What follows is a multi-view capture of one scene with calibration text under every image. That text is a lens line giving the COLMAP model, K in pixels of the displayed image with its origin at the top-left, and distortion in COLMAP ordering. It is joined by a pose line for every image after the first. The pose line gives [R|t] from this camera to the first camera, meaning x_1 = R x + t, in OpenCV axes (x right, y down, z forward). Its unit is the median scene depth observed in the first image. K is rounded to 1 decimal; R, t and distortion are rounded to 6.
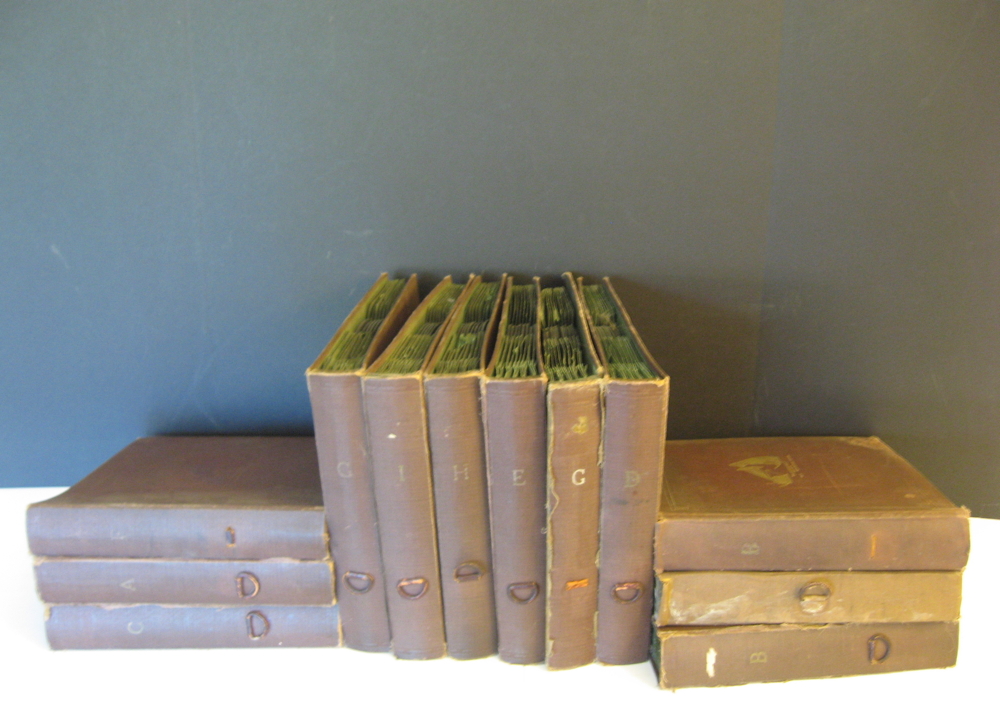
lens RADIAL K [[1046.2, 0, 516.0], [0, 1046.2, 357.2], [0, 0, 1]] dist [-0.117896, -0.008179]
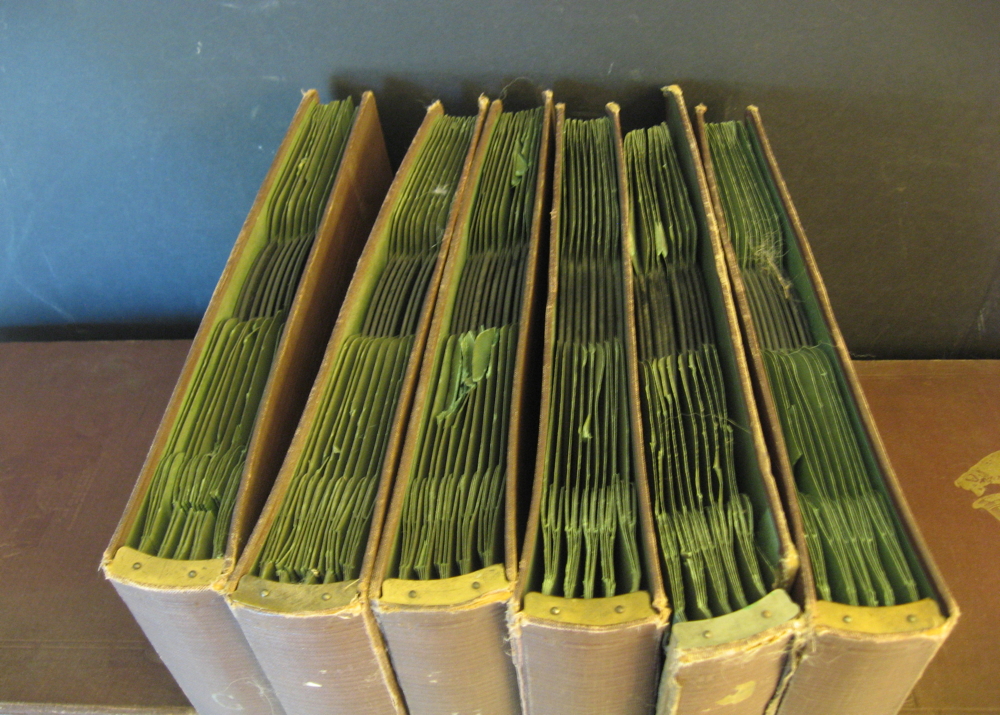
lens RADIAL K [[1046.2, 0, 516.0], [0, 1046.2, 357.7], [0, 0, 1]] dist [-0.117896, -0.008179]
pose [[0.999758, -0.000919, -0.021959, -0.017308], [0.010591, 0.895626, 0.444681, -0.205068], [0.019258, -0.444807, 0.895420, 0.549732]]
